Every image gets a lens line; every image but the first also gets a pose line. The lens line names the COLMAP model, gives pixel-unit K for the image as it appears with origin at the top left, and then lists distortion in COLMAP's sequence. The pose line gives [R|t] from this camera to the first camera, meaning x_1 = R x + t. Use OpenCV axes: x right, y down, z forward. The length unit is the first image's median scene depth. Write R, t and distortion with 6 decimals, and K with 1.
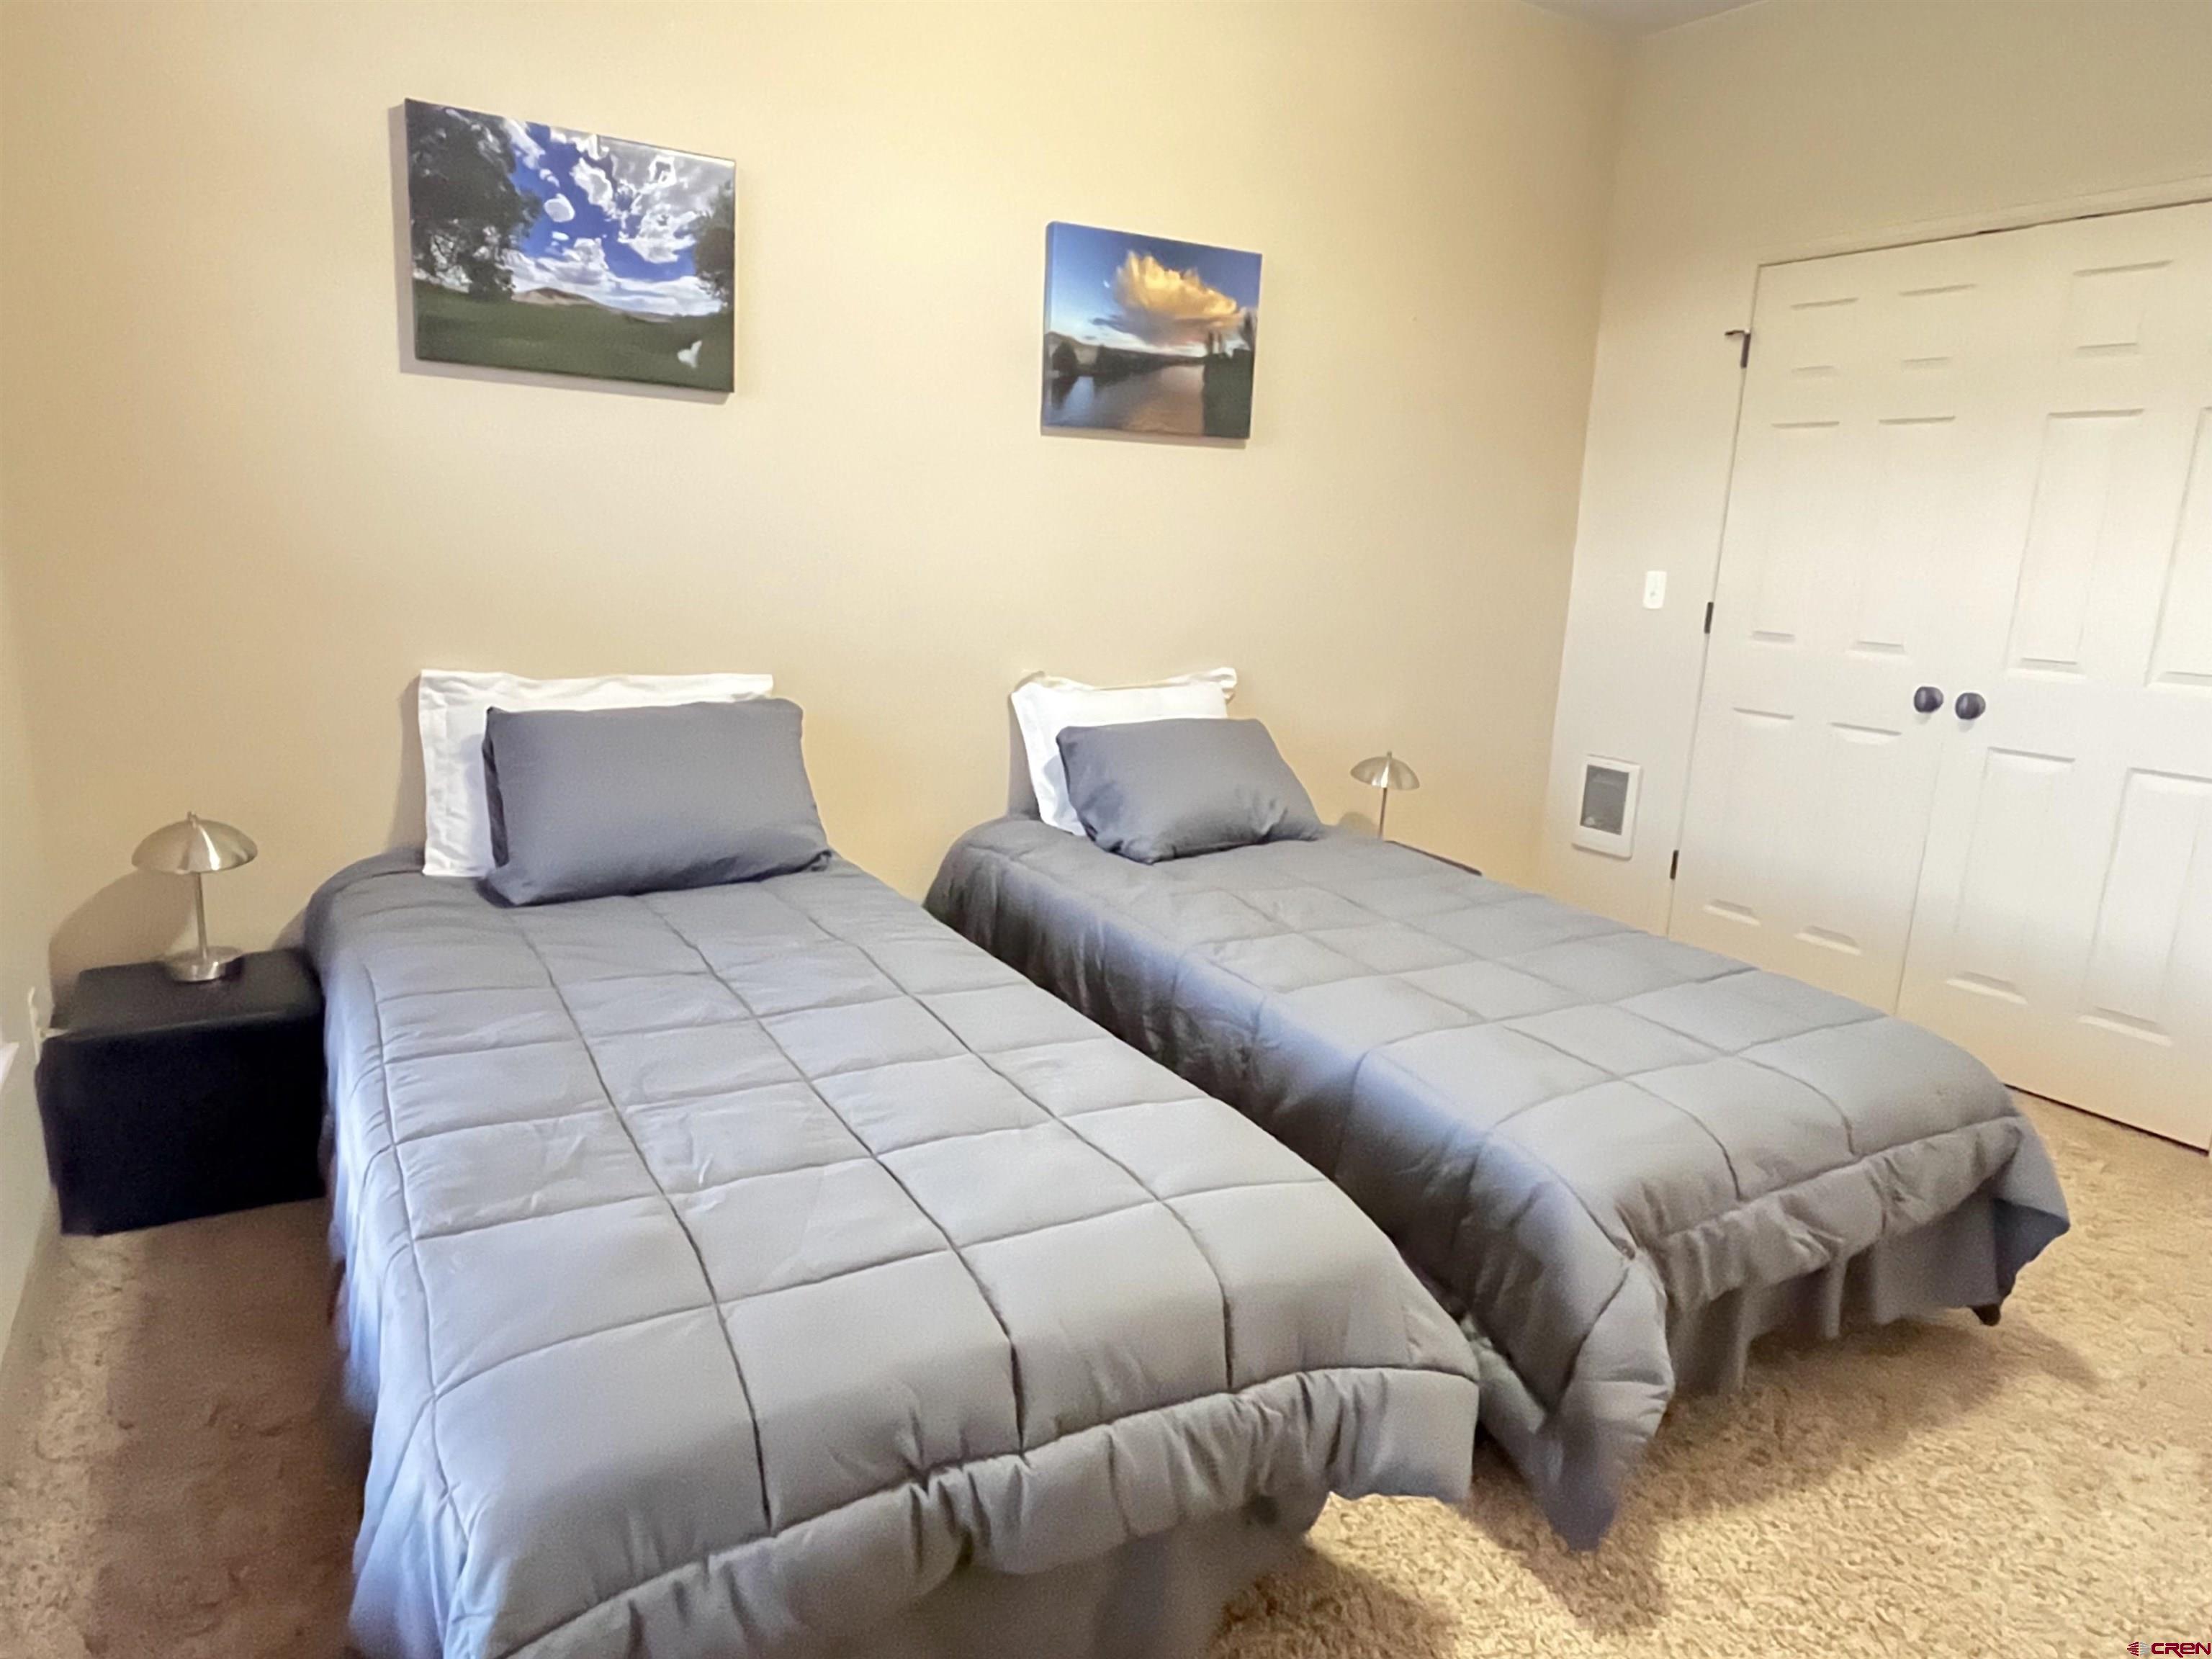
lens RADIAL K [[1359.0, 0, 1106.0], [0, 1359.0, 829.5], [0, 0, 1]] dist [-0.002528, -0.002709]
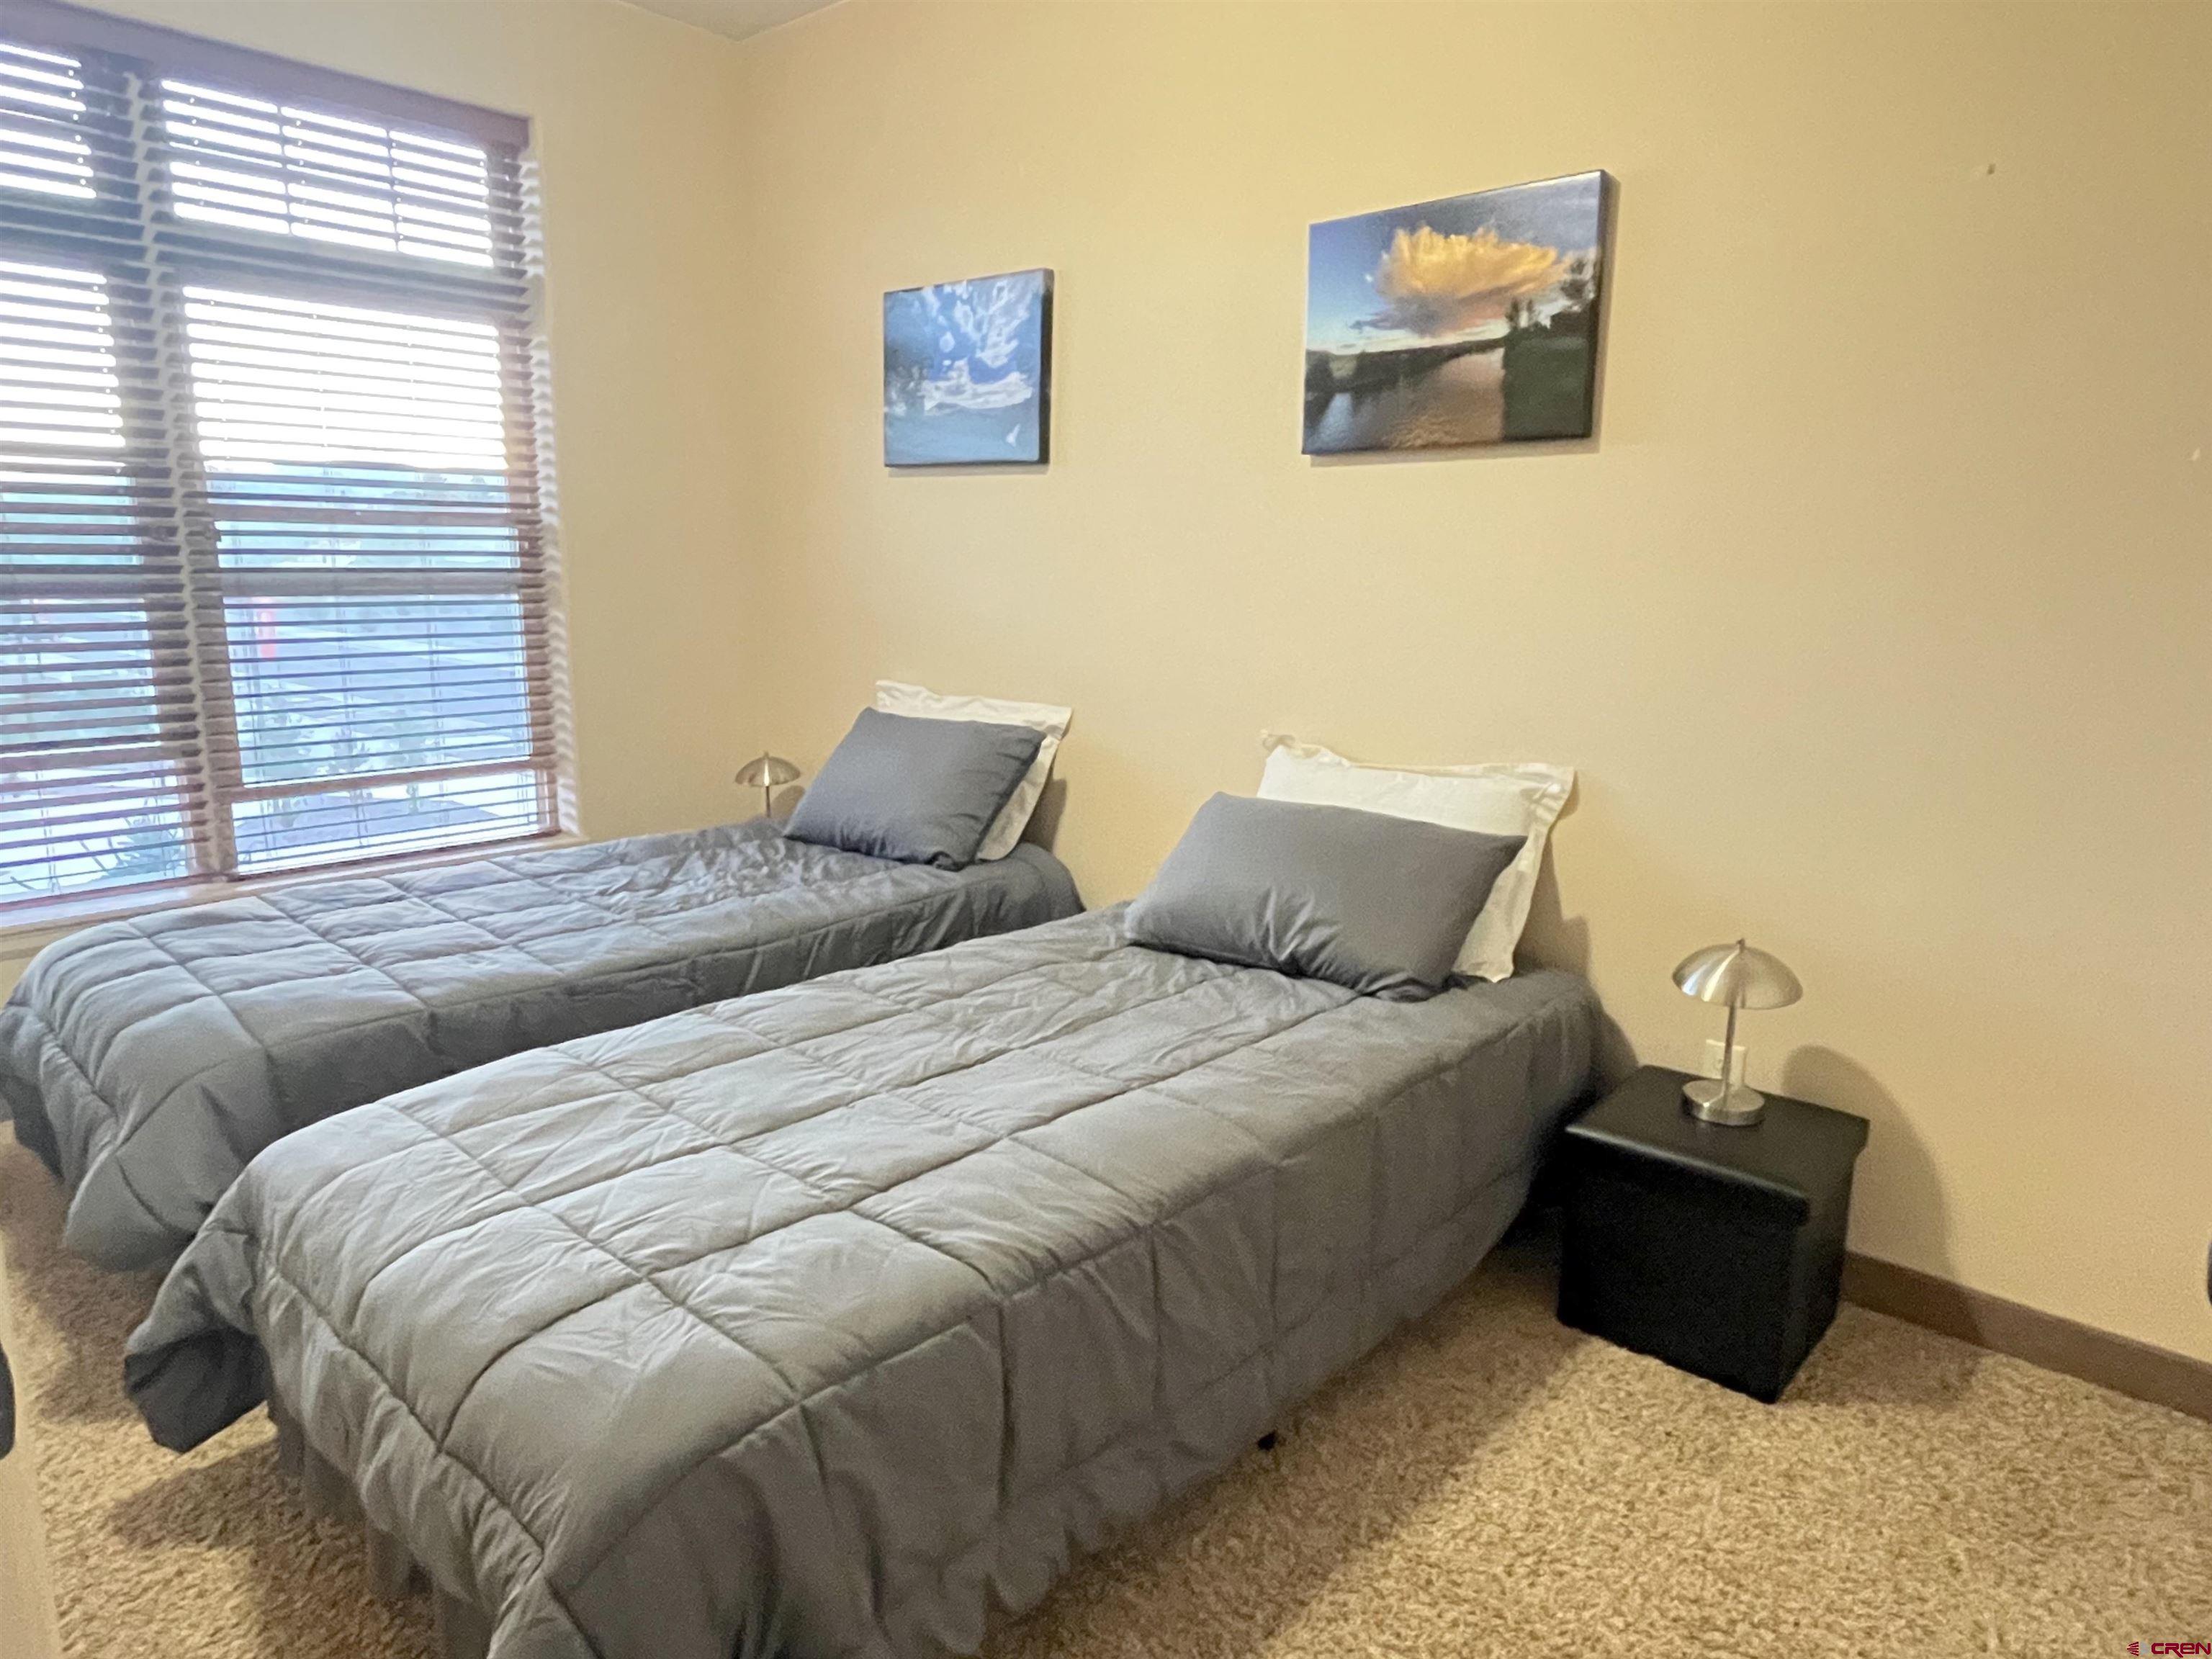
lens RADIAL K [[1359.0, 0, 1106.0], [0, 1359.0, 829.5], [0, 0, 1]] dist [-0.002528, -0.002709]
pose [[0.300686, 0.147455, -0.942255, 0.789424], [-0.207316, 0.974457, 0.086337, -0.113947], [0.930918, 0.169384, 0.323576, 0.648668]]
